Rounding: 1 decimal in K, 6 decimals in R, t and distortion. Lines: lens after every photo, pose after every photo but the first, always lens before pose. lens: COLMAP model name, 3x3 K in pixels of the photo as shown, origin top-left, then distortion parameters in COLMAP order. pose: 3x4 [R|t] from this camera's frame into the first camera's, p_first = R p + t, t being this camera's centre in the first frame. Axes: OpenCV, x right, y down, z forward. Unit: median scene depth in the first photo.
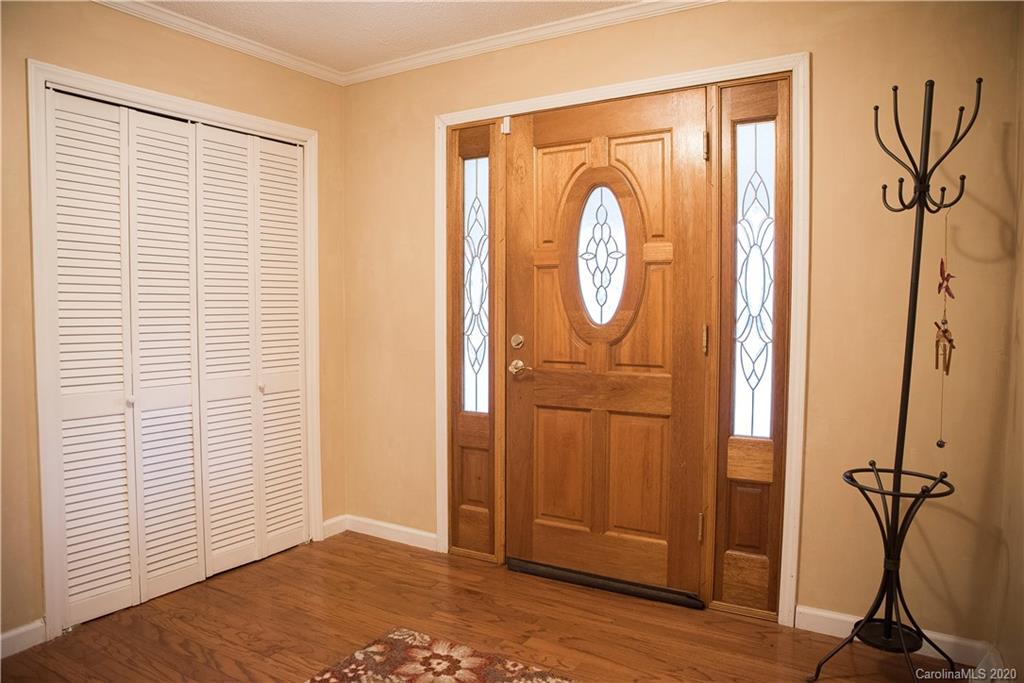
lens RADIAL K [[704.7, 0, 501.1], [0, 704.7, 336.4], [0, 0, 1]] dist [-0.087047, 0.041159]
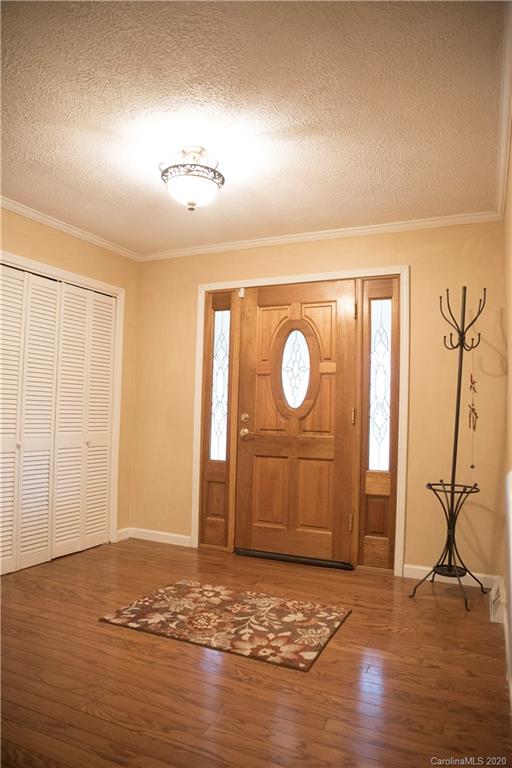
lens RADIAL K [[528.6, 0, 261.5], [0, 528.6, 388.8], [0, 0, 1]] dist [-0.087047, 0.041159]
pose [[0.991101, 0.029910, 0.129705, -0.114744], [-0.018296, 0.995789, -0.089825, 0.056169], [-0.131845, 0.086653, 0.987476, -0.299304]]
